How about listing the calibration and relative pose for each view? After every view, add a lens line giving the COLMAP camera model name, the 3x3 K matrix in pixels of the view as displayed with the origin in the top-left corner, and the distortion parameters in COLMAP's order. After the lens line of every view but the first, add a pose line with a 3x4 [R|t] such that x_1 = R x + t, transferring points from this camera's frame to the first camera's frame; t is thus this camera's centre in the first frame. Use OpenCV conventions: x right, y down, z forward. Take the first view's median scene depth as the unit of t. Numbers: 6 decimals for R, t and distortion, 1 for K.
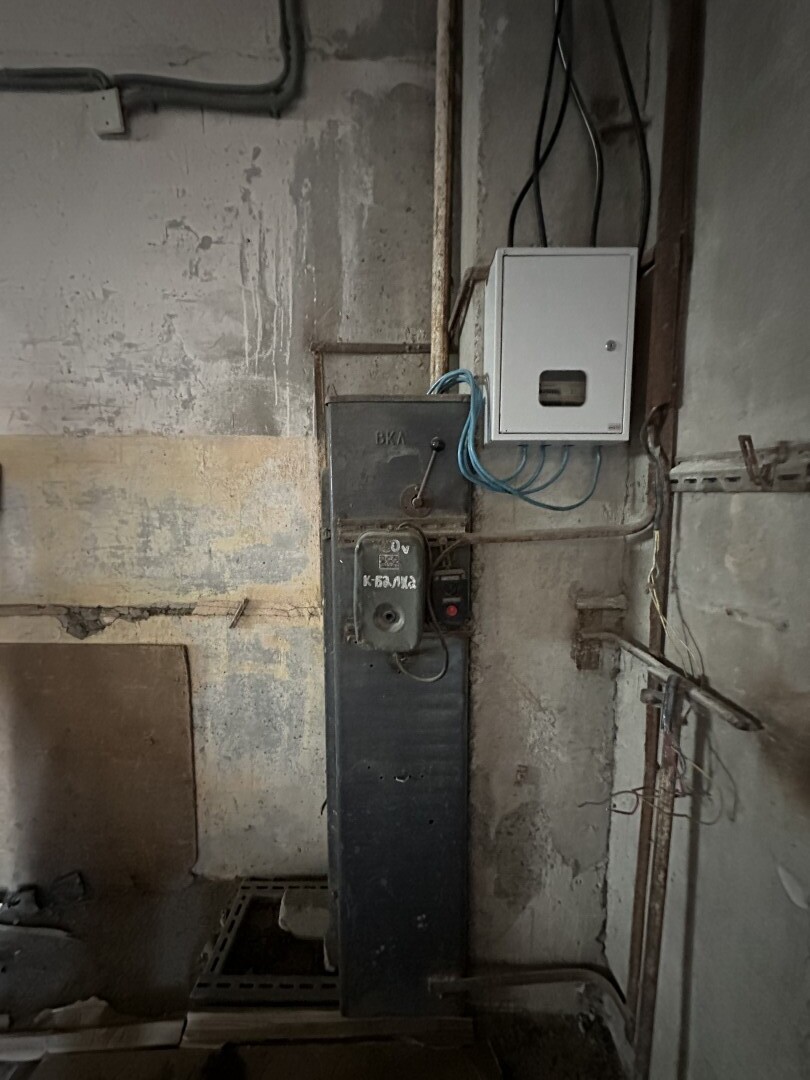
lens RADIAL K [[430.0, 0, 404.7], [0, 430.0, 541.5], [0, 0, 1]] dist [-0.003919, 0.001011]
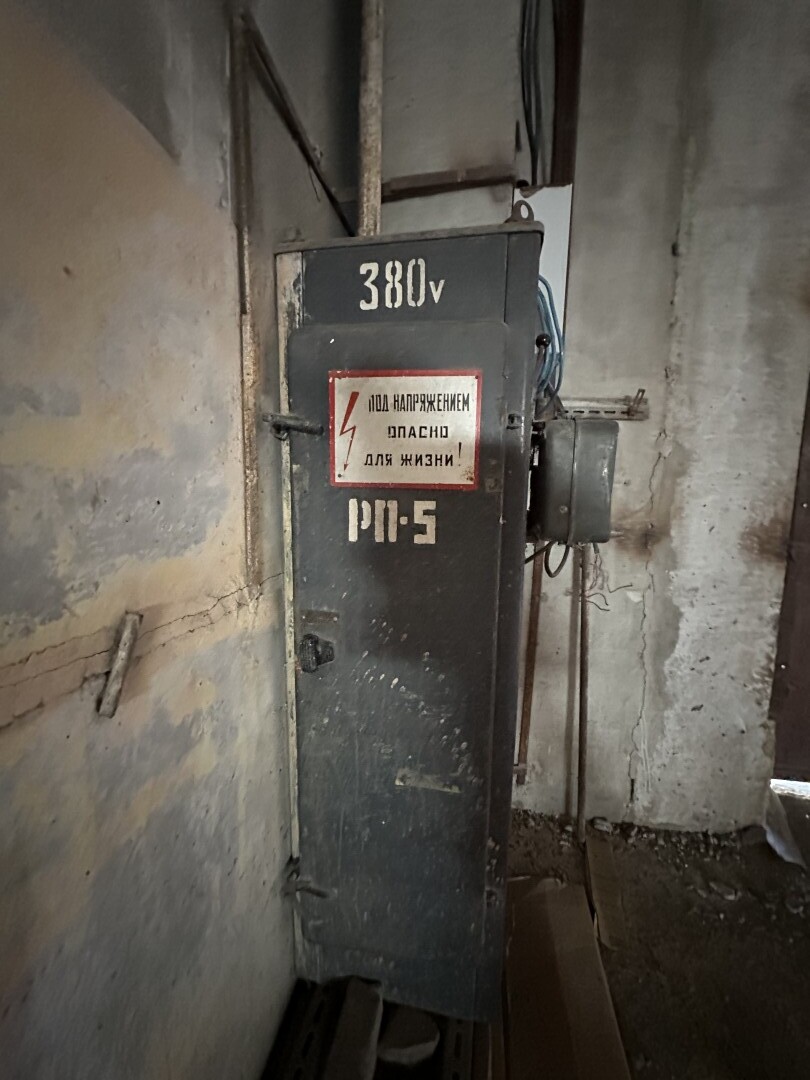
lens RADIAL K [[430.0, 0, 403.5], [0, 430.0, 538.7], [0, 0, 1]] dist [-0.003919, 0.001011]
pose [[0.201327, -0.134132, 0.970297, -0.646985], [0.079660, 0.989541, 0.120263, 0.052762], [-0.976280, 0.053082, 0.209906, 0.719285]]
